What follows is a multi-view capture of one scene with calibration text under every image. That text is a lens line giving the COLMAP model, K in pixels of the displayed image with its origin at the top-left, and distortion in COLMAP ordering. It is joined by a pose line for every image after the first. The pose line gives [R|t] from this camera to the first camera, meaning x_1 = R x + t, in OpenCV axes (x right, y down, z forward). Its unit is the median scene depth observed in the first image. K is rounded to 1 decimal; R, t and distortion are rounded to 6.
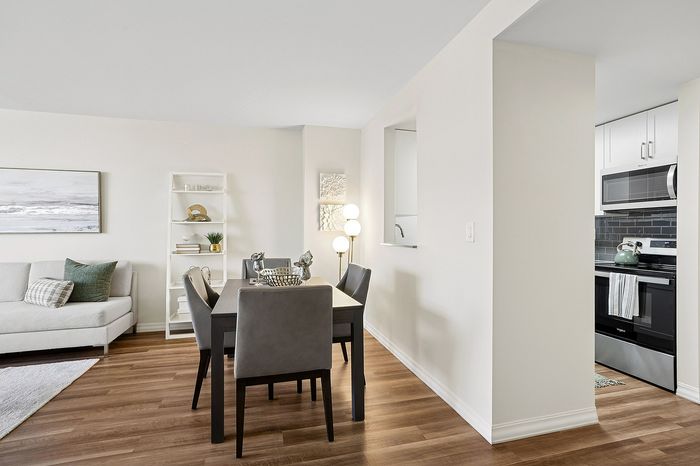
lens RADIAL K [[335.4, 0, 347.1], [0, 335.4, 230.6], [0, 0, 1]] dist [-0.025663, 0.016507]
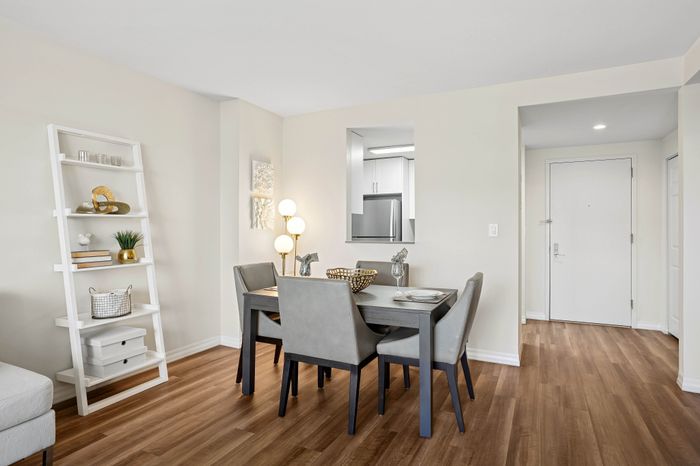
lens RADIAL K [[393.4, 0, 346.3], [0, 393.4, 223.1], [0, 0, 1]] dist [-0.015331, 0.000295]
pose [[0.657867, 0.011603, 0.753045, -0.733698], [-0.001640, 0.999901, -0.013974, -0.000714], [-0.753132, 0.007958, 0.657821, 0.196811]]
